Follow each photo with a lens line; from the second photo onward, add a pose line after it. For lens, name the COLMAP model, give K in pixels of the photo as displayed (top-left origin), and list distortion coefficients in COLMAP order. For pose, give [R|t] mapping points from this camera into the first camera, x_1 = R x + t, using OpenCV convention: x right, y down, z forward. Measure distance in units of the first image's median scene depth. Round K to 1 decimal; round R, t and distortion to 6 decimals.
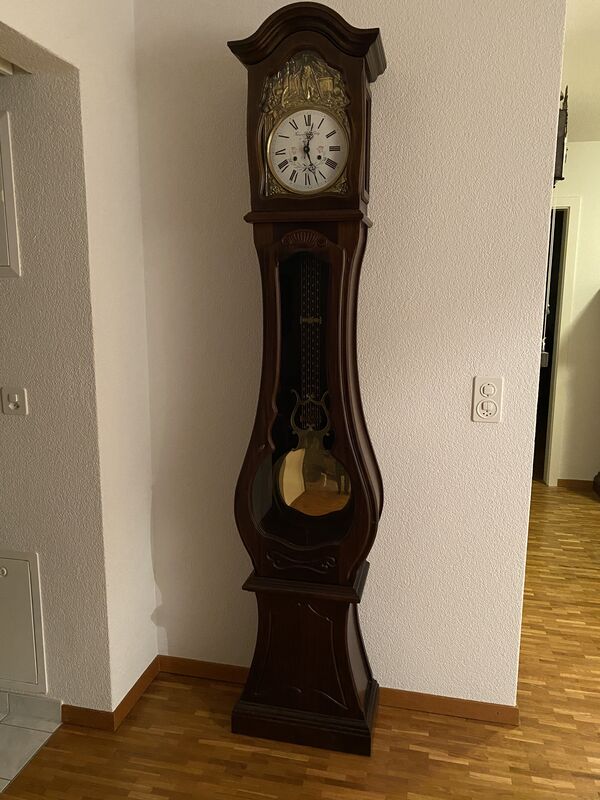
lens RADIAL K [[615.1, 0, 300.0], [0, 615.1, 394.9], [0, 0, 1]] dist [0.029168, -0.020959]
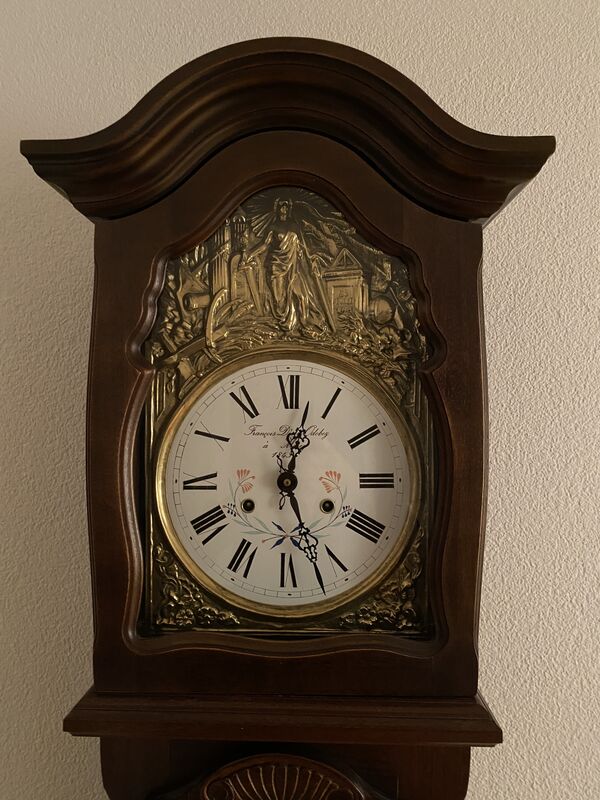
lens RADIAL K [[615.1, 0, 299.0], [0, 615.1, 403.5], [0, 0, 1]] dist [0.029168, -0.020959]
pose [[0.983681, 0.010715, 0.179600, -0.039202], [0.022800, 0.982753, -0.183509, -0.379542], [-0.178468, 0.184610, 0.966472, 0.694663]]
